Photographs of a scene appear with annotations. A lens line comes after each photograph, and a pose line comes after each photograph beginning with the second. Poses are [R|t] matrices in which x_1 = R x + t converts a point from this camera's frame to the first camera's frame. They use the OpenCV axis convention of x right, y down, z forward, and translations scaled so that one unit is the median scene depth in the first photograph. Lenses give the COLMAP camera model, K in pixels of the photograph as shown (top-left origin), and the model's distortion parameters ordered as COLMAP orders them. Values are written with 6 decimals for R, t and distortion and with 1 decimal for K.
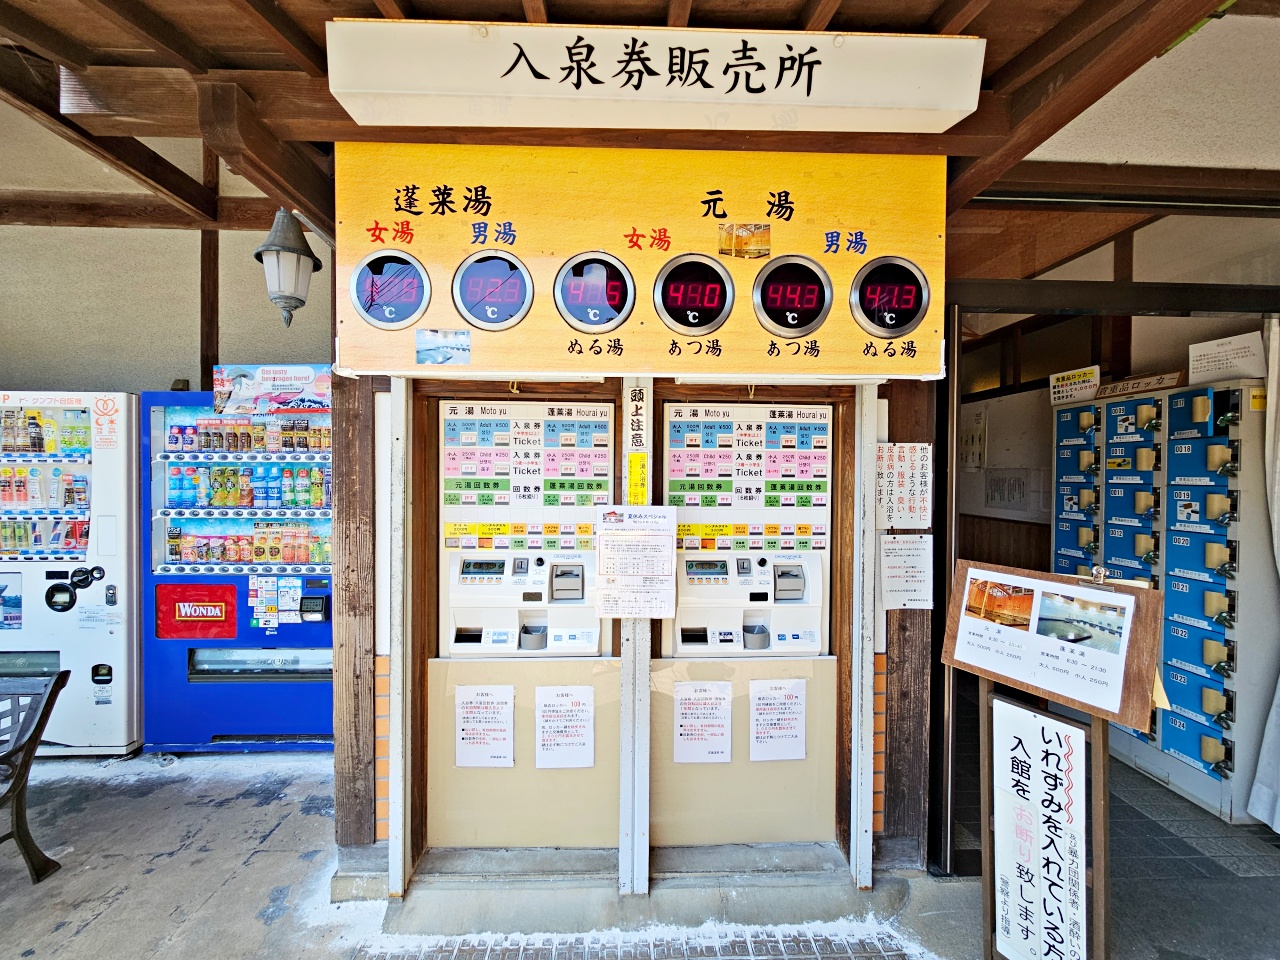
lens RADIAL K [[525.0, 0, 639.1], [0, 525.0, 477.5], [0, 0, 1]] dist [0.000288, -0.000213]
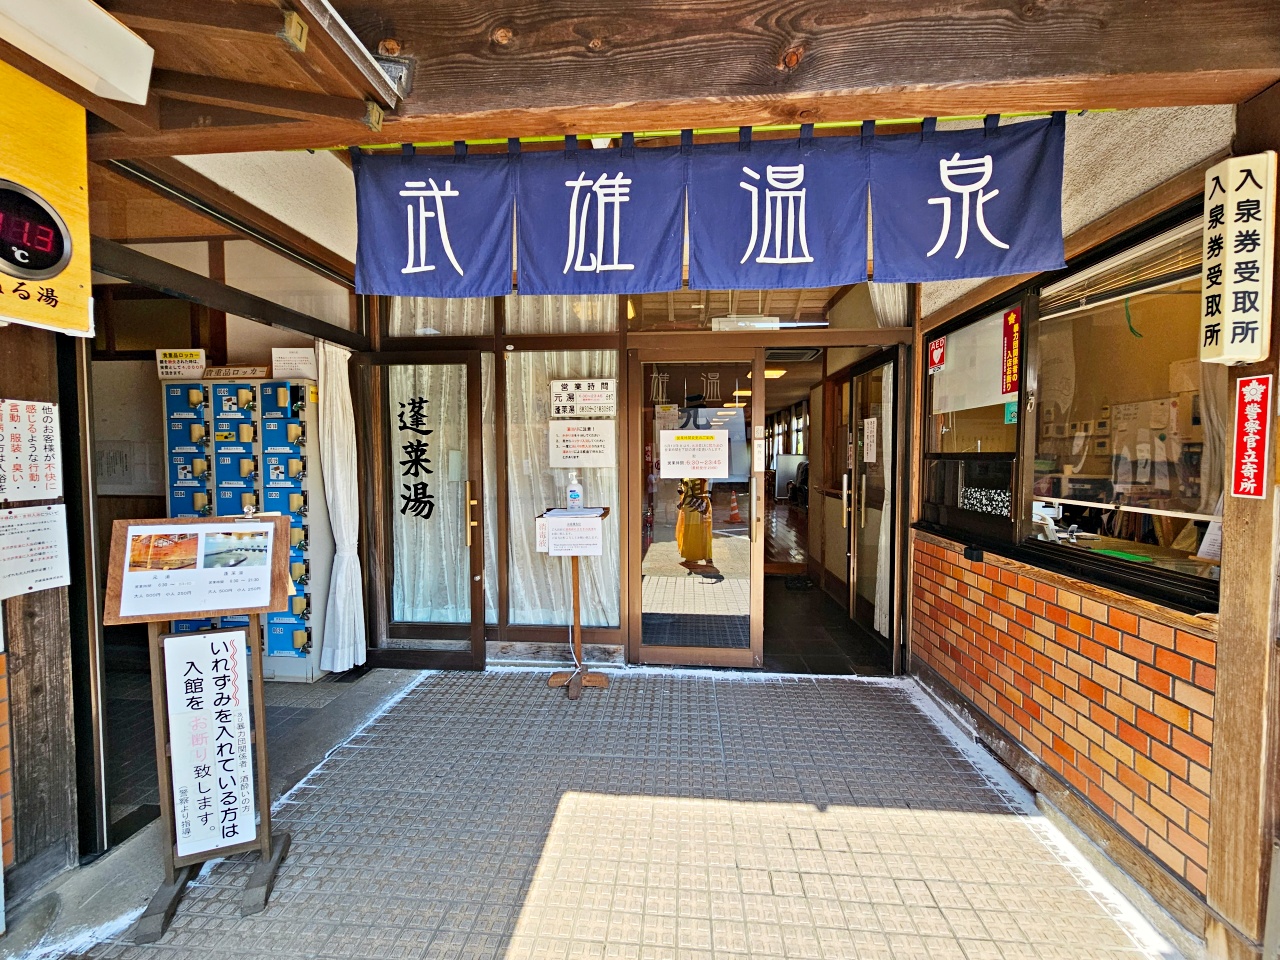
lens RADIAL K [[525.0, 0, 640.1], [0, 525.0, 478.7], [0, 0, 1]] dist [0.000288, -0.000213]
pose [[0.116560, -0.050641, 0.991892, -0.227952], [0.012837, 0.998693, 0.049479, 0.032038], [-0.993101, 0.006966, 0.117057, -0.103183]]
